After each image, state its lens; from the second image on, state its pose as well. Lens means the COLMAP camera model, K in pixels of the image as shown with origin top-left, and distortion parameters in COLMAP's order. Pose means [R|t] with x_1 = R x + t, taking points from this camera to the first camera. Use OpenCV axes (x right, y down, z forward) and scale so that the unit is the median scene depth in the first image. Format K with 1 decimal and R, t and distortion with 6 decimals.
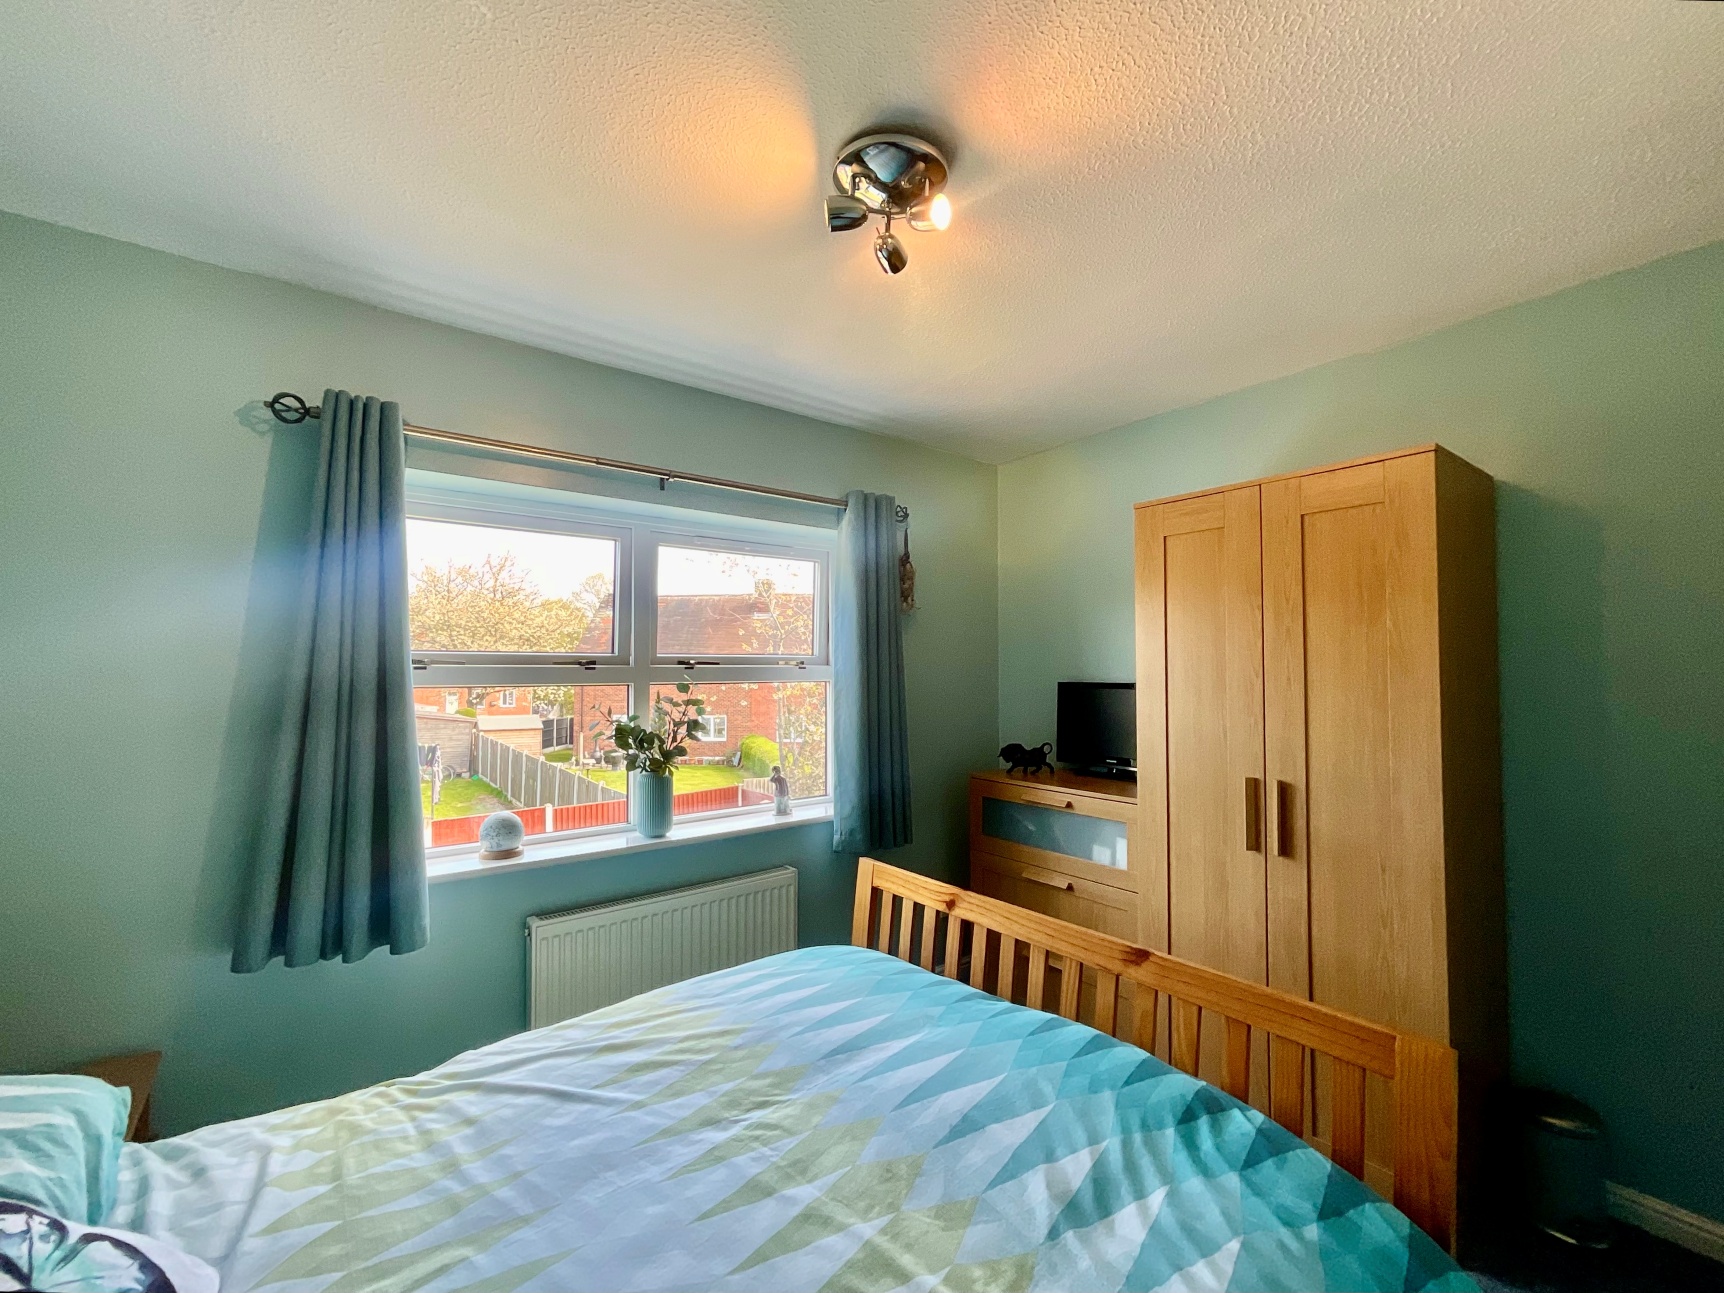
lens RADIAL K [[720.0, 0, 852.8], [0, 720.0, 643.2], [0, 0, 1]] dist [0.003996, -0.000365]
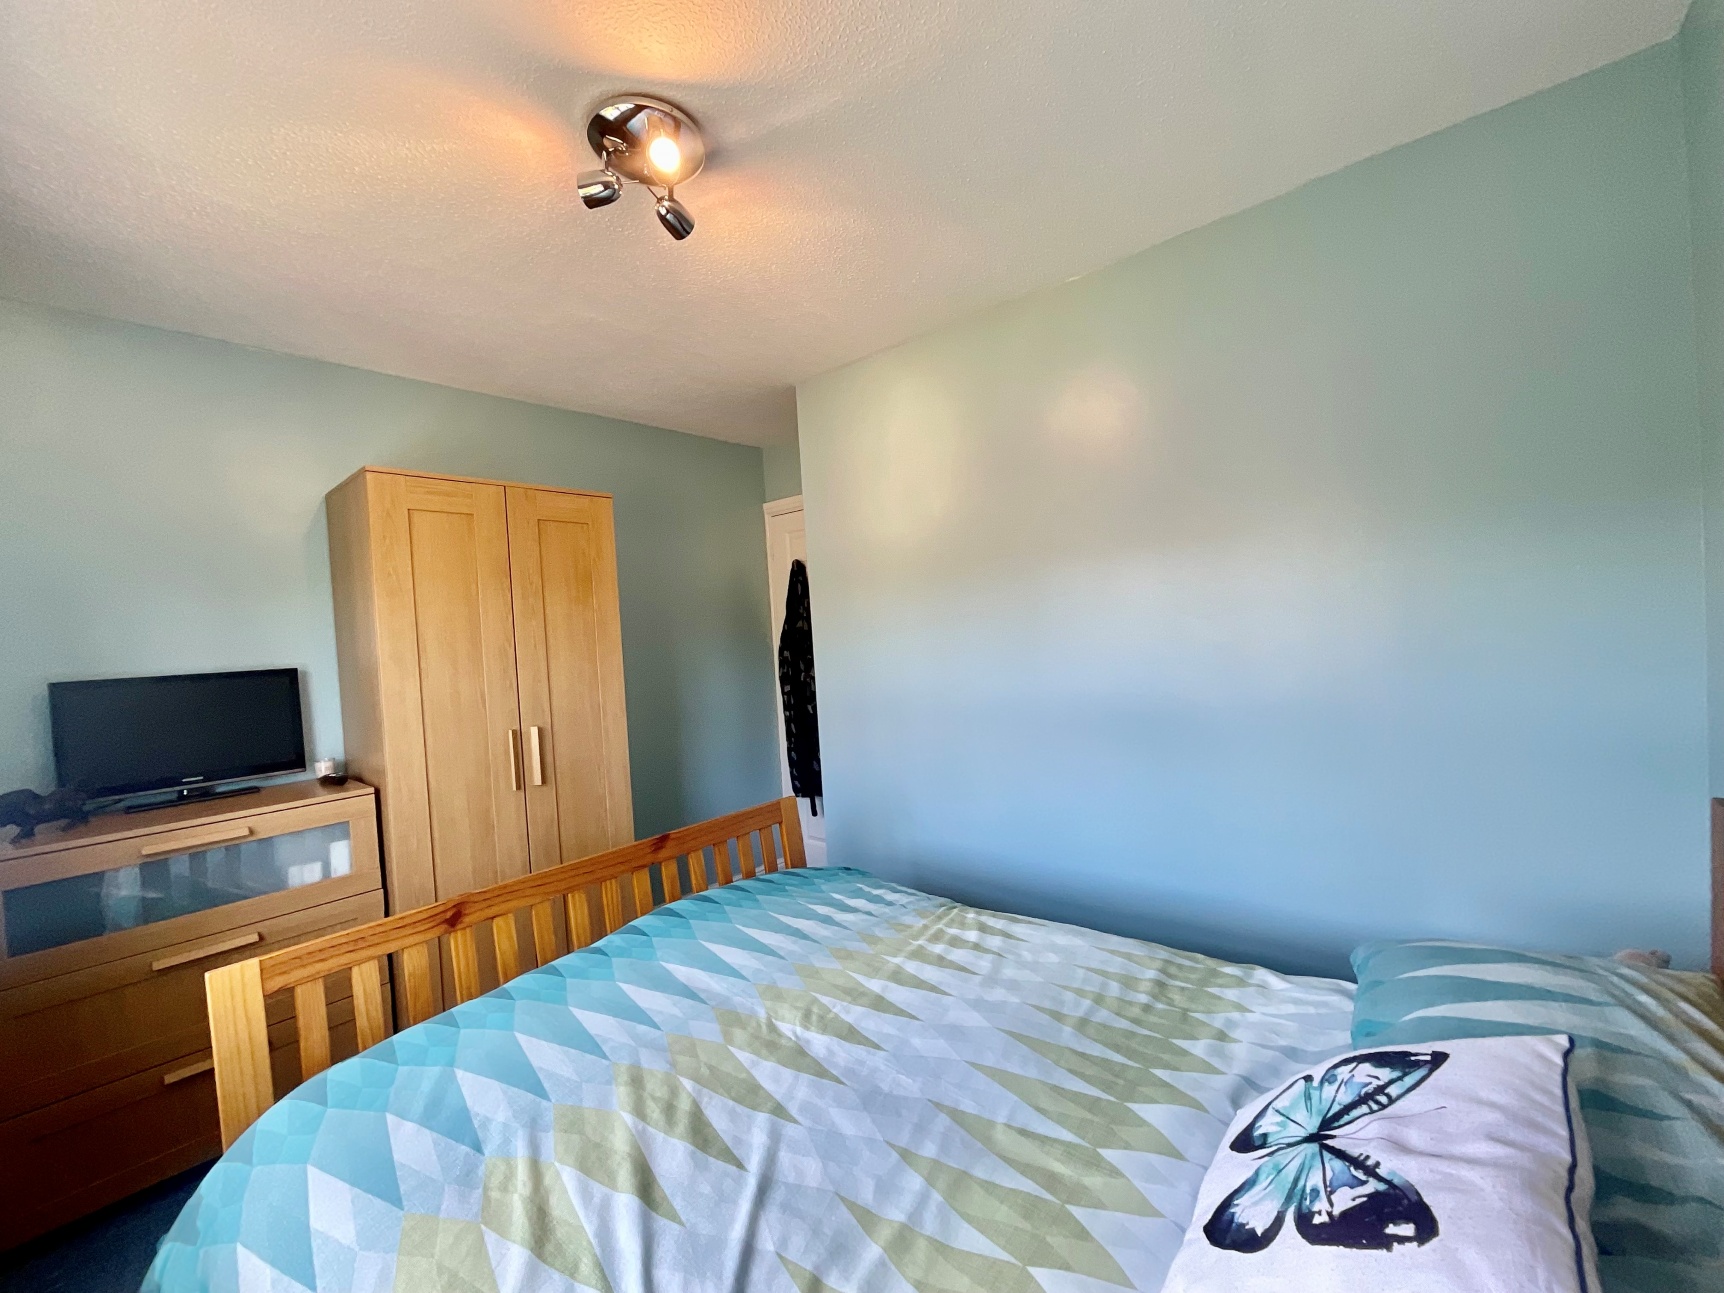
lens RADIAL K [[701.2, 0, 862.0], [0, 701.2, 646.5], [0, 0, 1]] dist [-0.000730, 0.000262]
pose [[-0.206508, -0.007652, 0.978415, -0.943203], [0.019625, 0.999736, 0.011961, 0.058587], [-0.978248, 0.021671, -0.206303, 0.875779]]
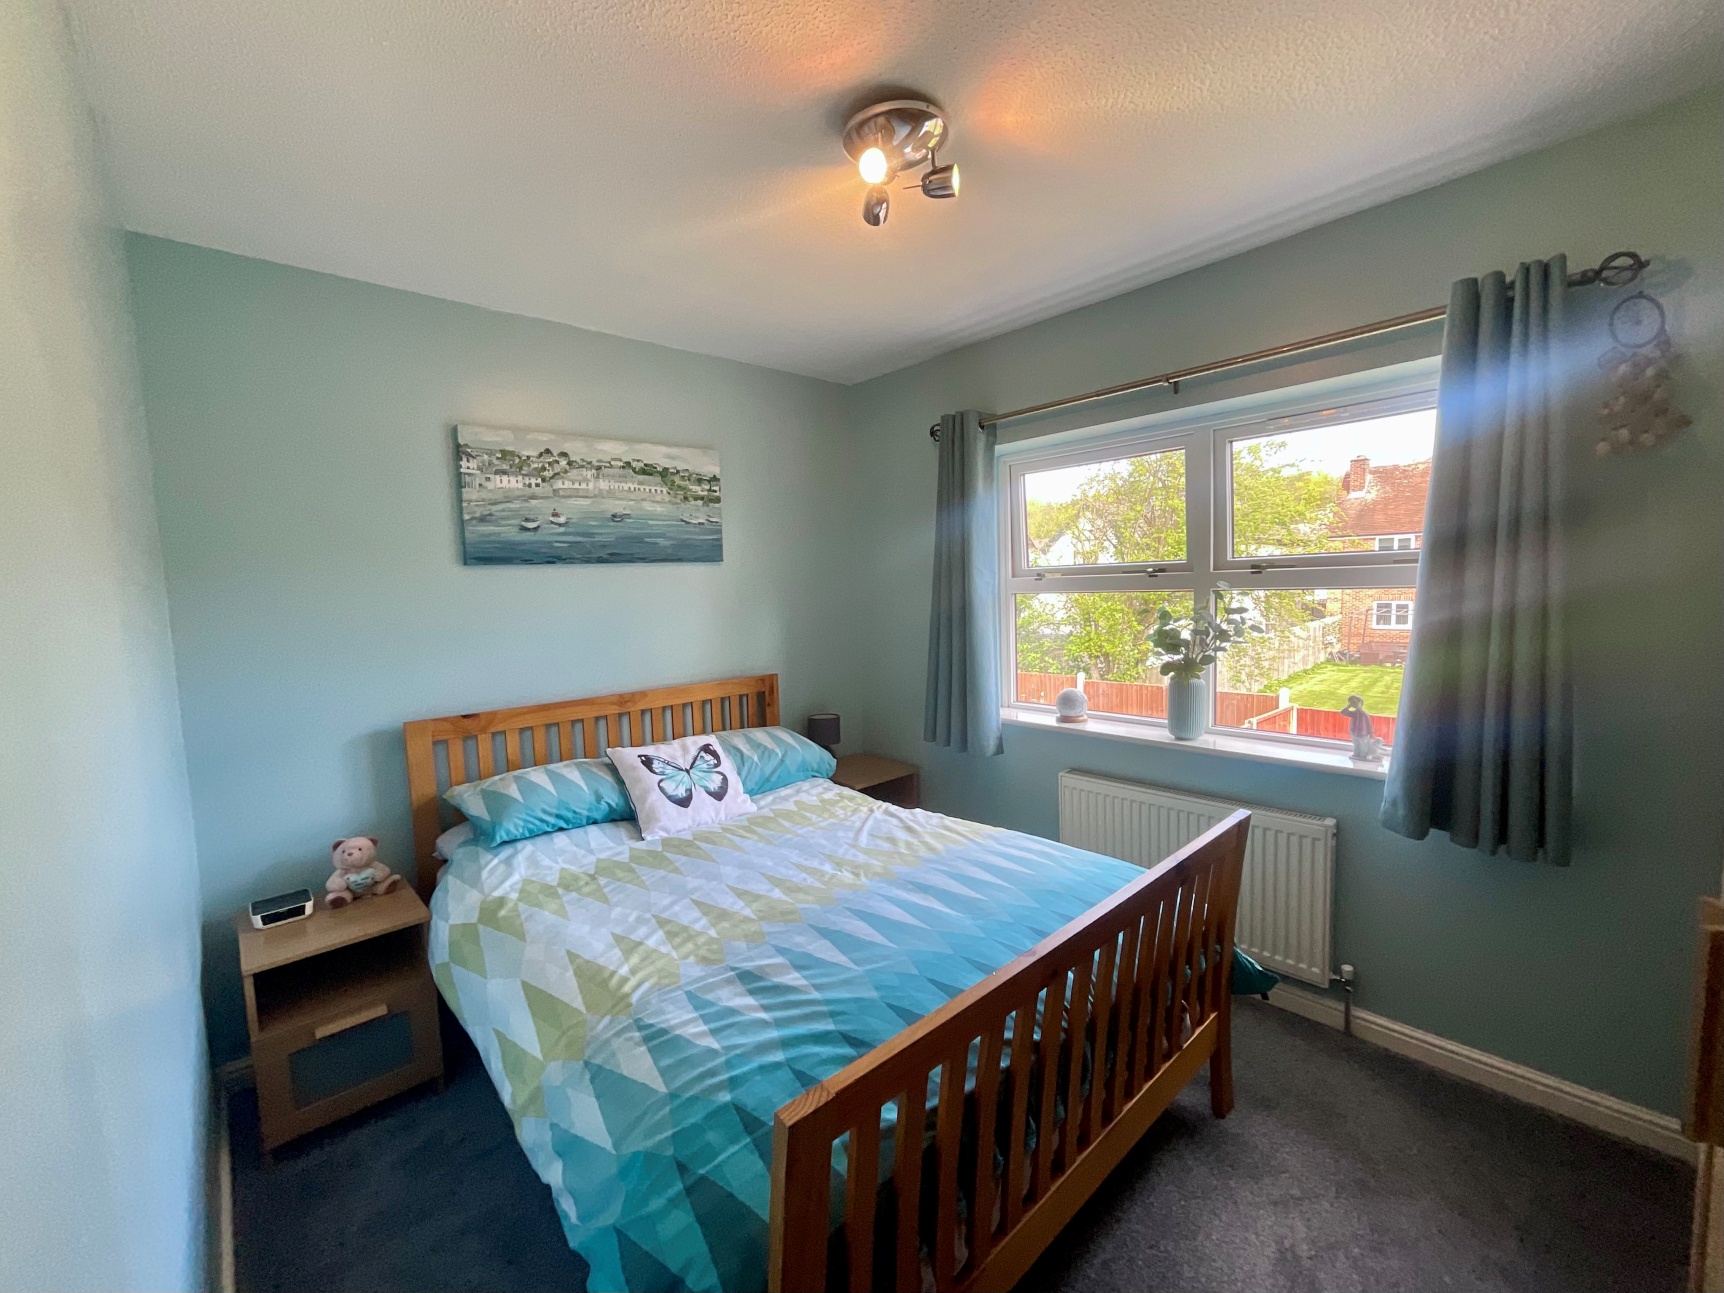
lens RADIAL K [[701.2, 0, 862.0], [0, 701.2, 646.5], [0, 0, 1]] dist [-0.000730, 0.000262]
pose [[0.087308, 0.094135, -0.991724, 1.089375], [0.075726, 0.992018, 0.100830, -0.000492], [0.993299, -0.083902, 0.079483, 0.761961]]
